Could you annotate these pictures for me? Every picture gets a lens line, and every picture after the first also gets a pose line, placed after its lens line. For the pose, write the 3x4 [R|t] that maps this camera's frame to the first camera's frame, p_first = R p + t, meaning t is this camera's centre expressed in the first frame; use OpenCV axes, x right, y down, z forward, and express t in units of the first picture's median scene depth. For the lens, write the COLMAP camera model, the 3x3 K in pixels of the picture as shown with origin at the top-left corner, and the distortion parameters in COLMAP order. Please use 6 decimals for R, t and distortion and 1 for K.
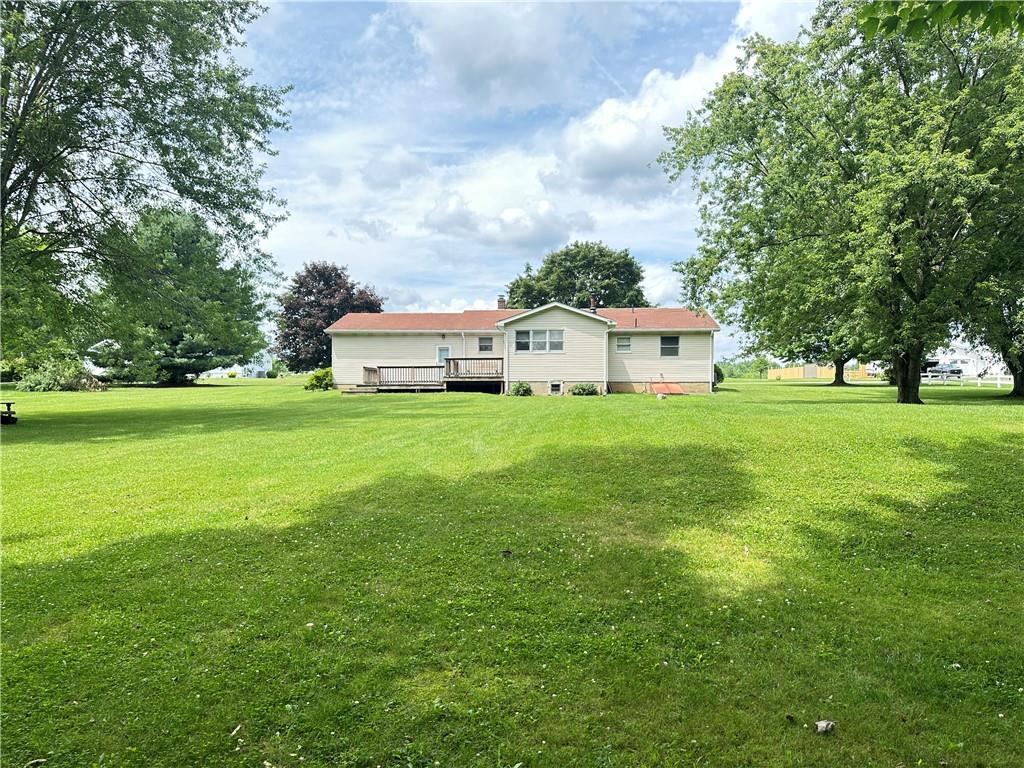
lens RADIAL K [[695.5, 0, 513.5], [0, 695.5, 384.0], [0, 0, 1]] dist [0.046958, -0.081966]
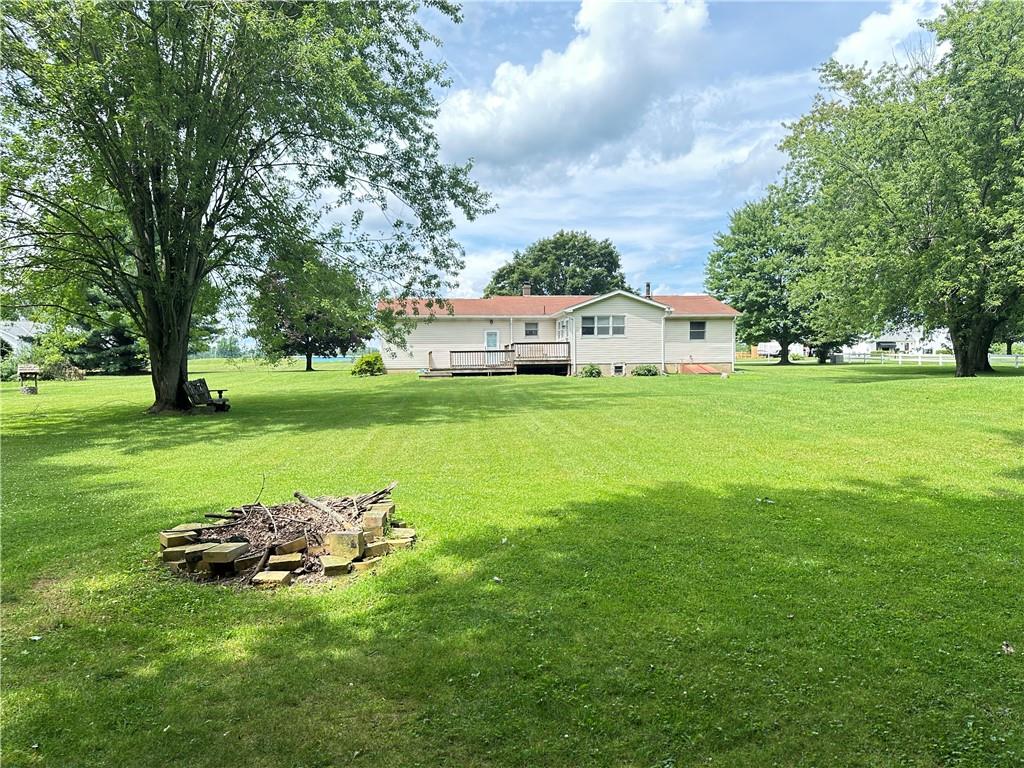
lens RADIAL K [[695.5, 0, 507.8], [0, 695.5, 383.9], [0, 0, 1]] dist [0.046958, -0.081966]
pose [[0.980545, -0.017566, 0.195507, -0.315512], [0.013102, 0.999624, 0.024102, -0.000210], [-0.195857, -0.021071, 0.980406, -0.029910]]
